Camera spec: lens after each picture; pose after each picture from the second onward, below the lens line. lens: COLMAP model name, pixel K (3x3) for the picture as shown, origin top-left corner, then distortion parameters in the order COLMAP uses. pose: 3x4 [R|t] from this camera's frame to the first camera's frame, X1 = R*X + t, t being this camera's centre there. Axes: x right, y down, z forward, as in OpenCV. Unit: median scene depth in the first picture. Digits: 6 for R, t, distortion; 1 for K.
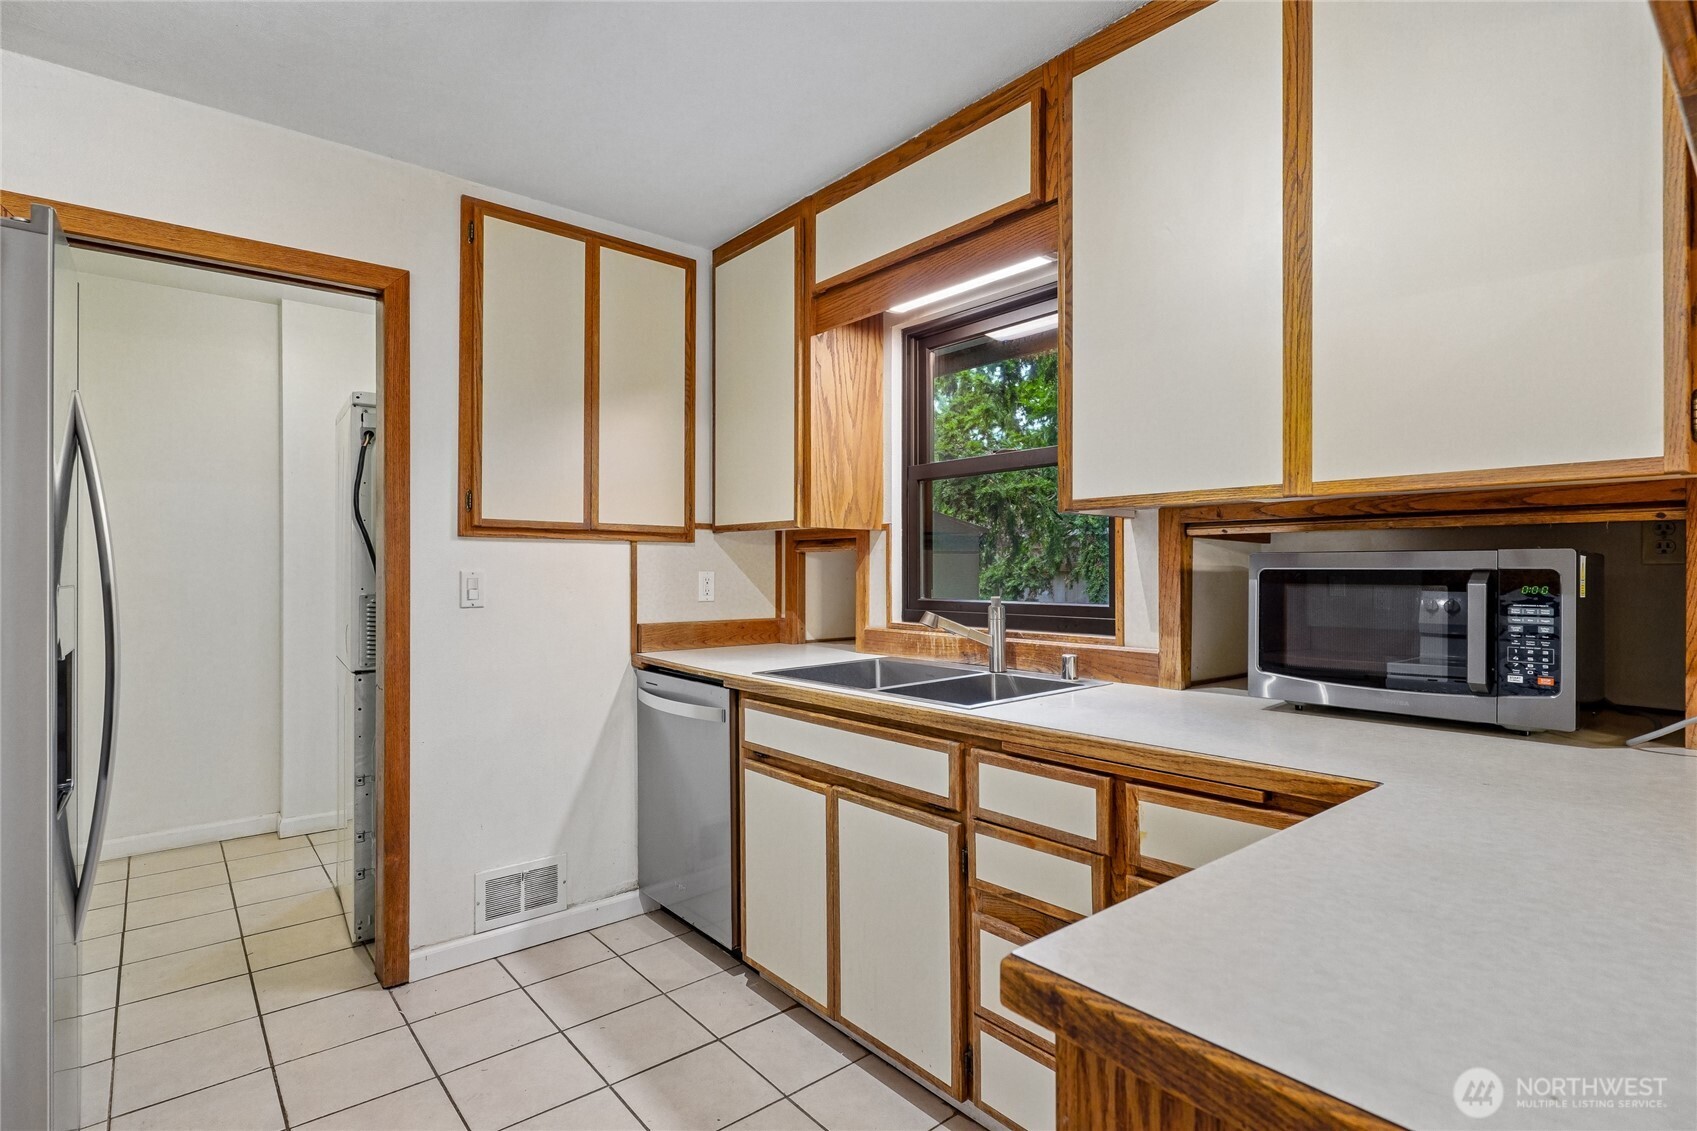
lens RADIAL K [[821.9, 0, 846.2], [0, 821.9, 560.4], [0, 0, 1]] dist [-0.000568, 0.000981]
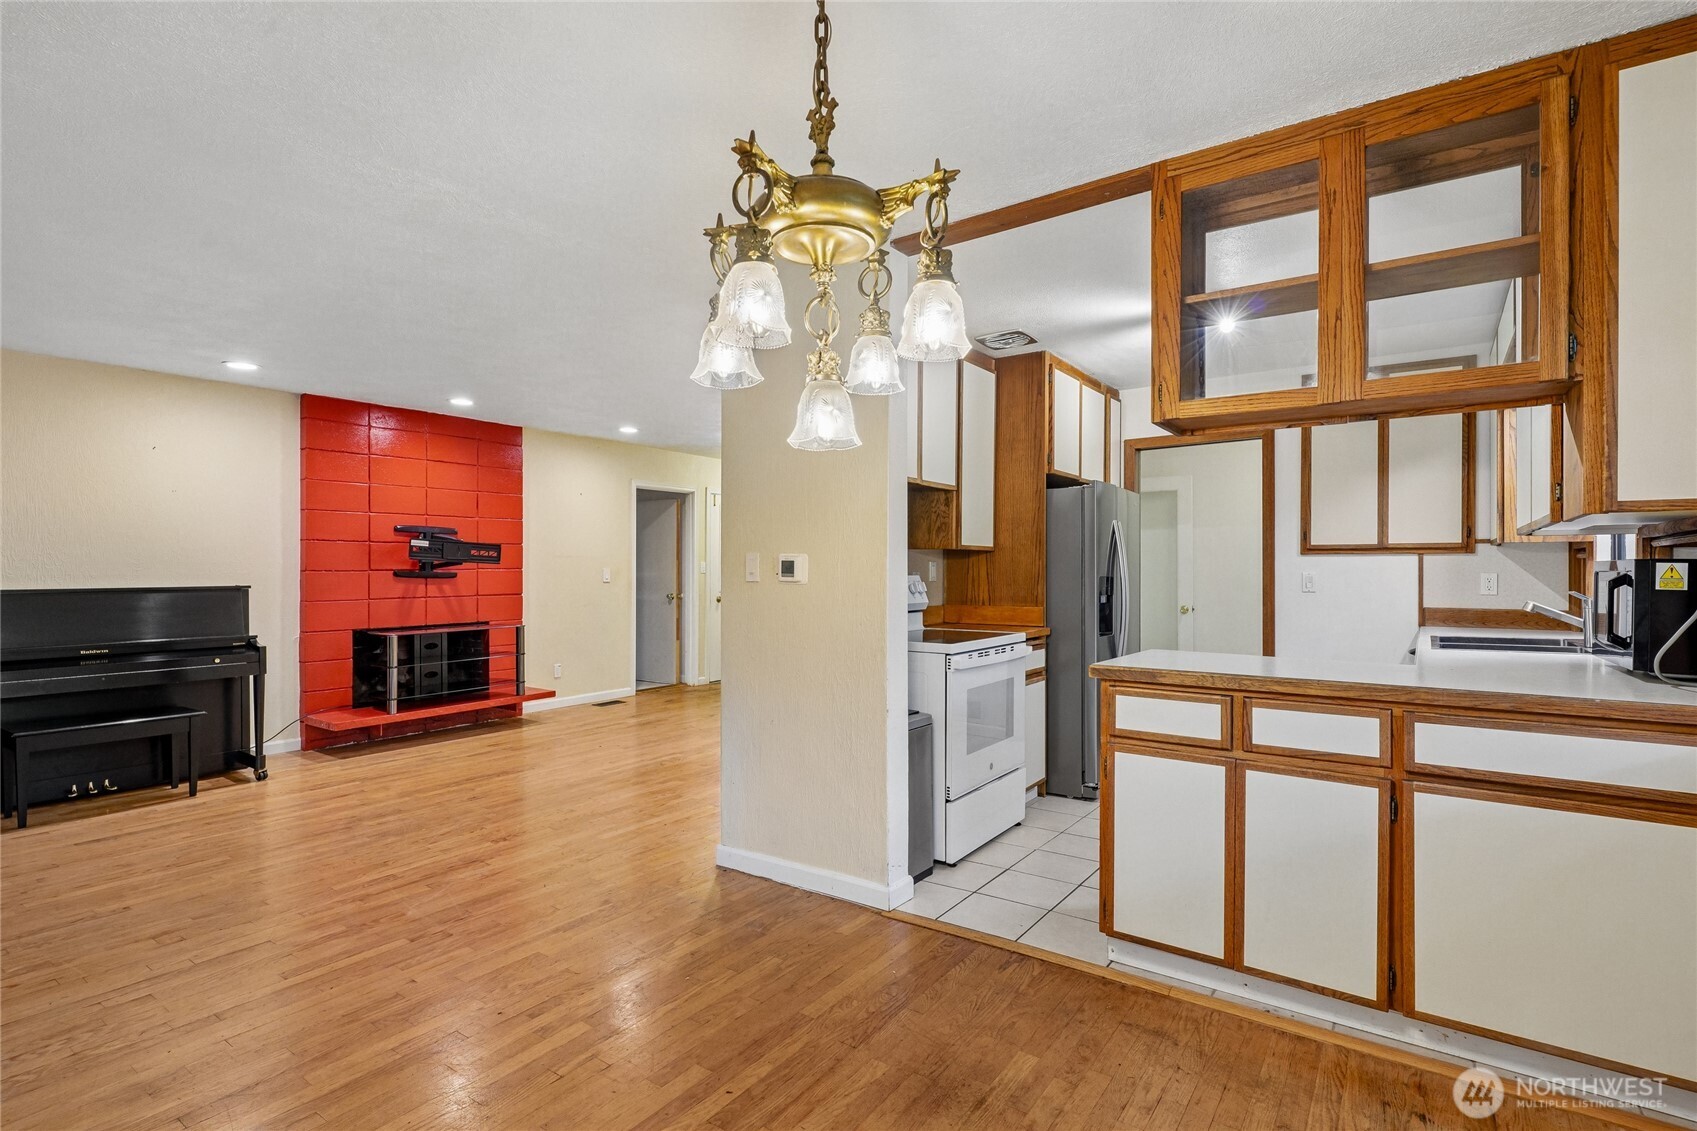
lens RADIAL K [[821.9, 0, 855.8], [0, 821.9, 571.9], [0, 0, 1]] dist [-0.000568, 0.000981]
pose [[0.255827, -0.000688, -0.966722, 1.212544], [0.011631, 0.999930, 0.002366, -0.006711], [0.966653, -0.011849, 0.255817, -0.522651]]
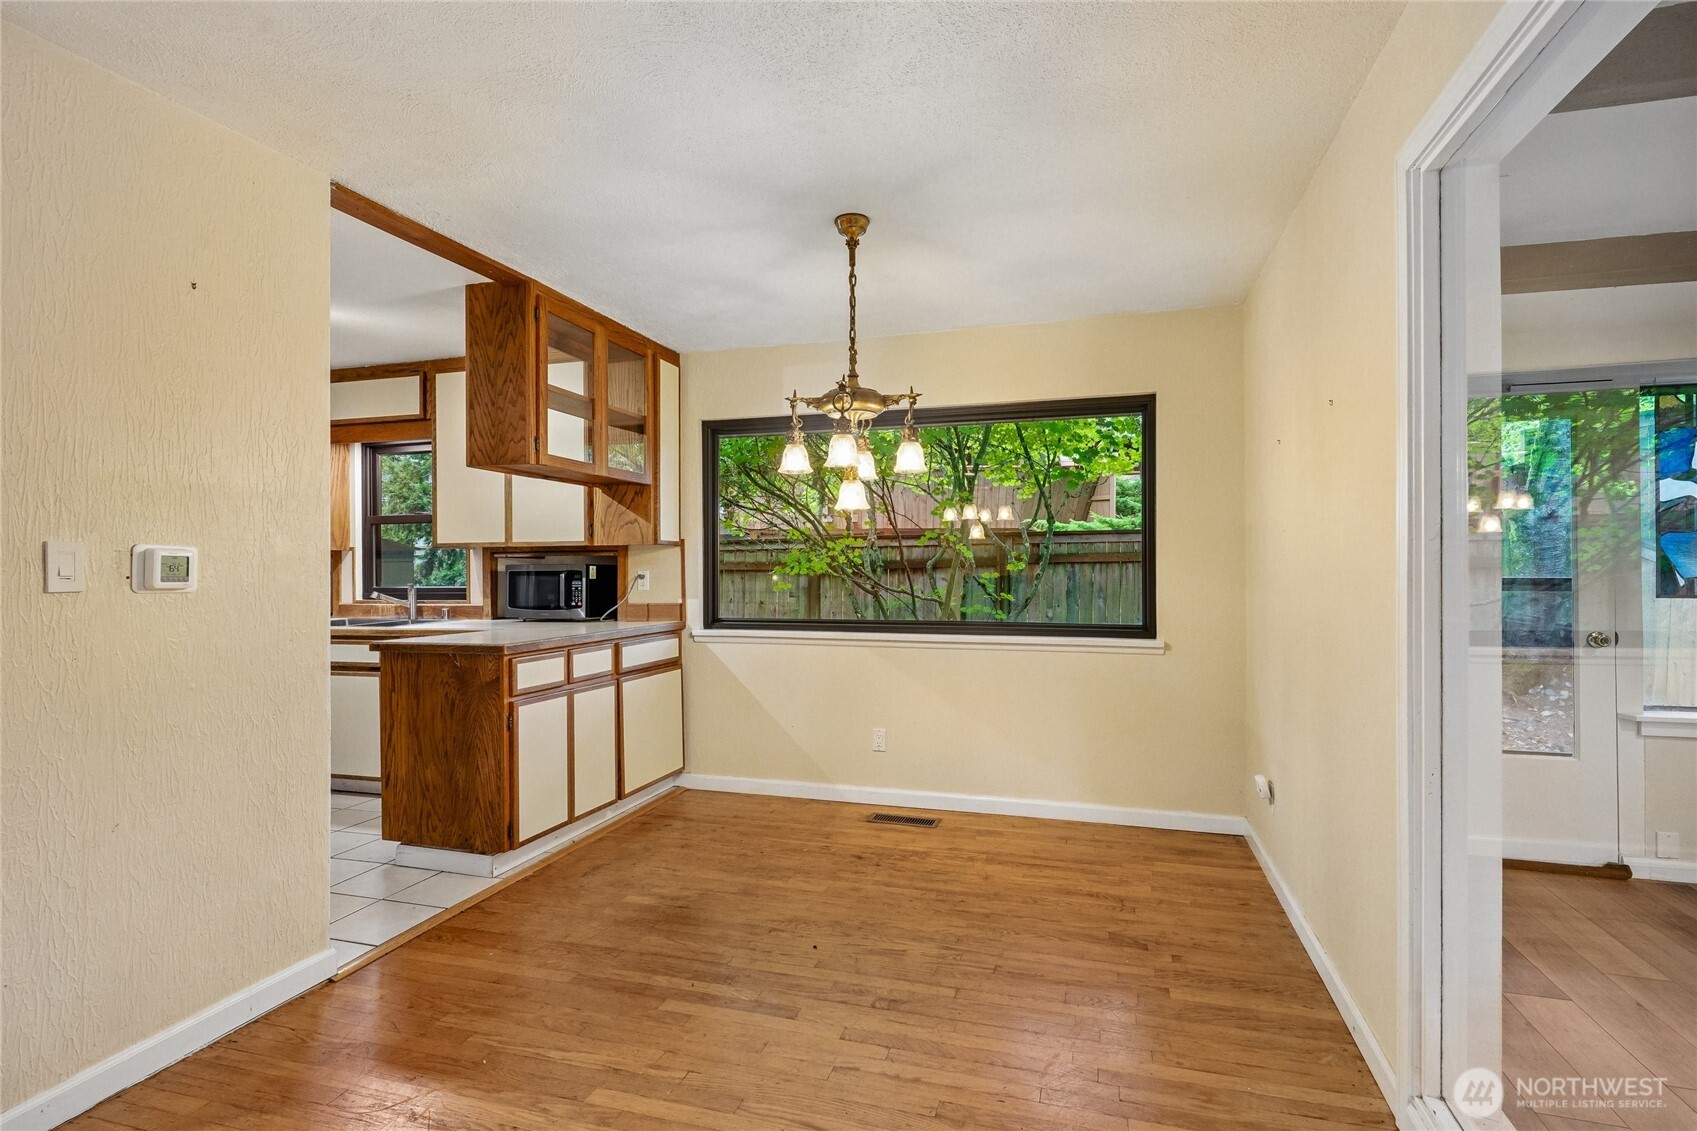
lens RADIAL K [[821.9, 0, 857.0], [0, 821.9, 568.5], [0, 0, 1]] dist [-0.000568, 0.000981]
pose [[0.833854, -0.007973, 0.551928, -0.030772], [0.002417, 0.999939, 0.010793, -0.017744], [-0.551980, -0.007666, 0.833822, -1.425208]]
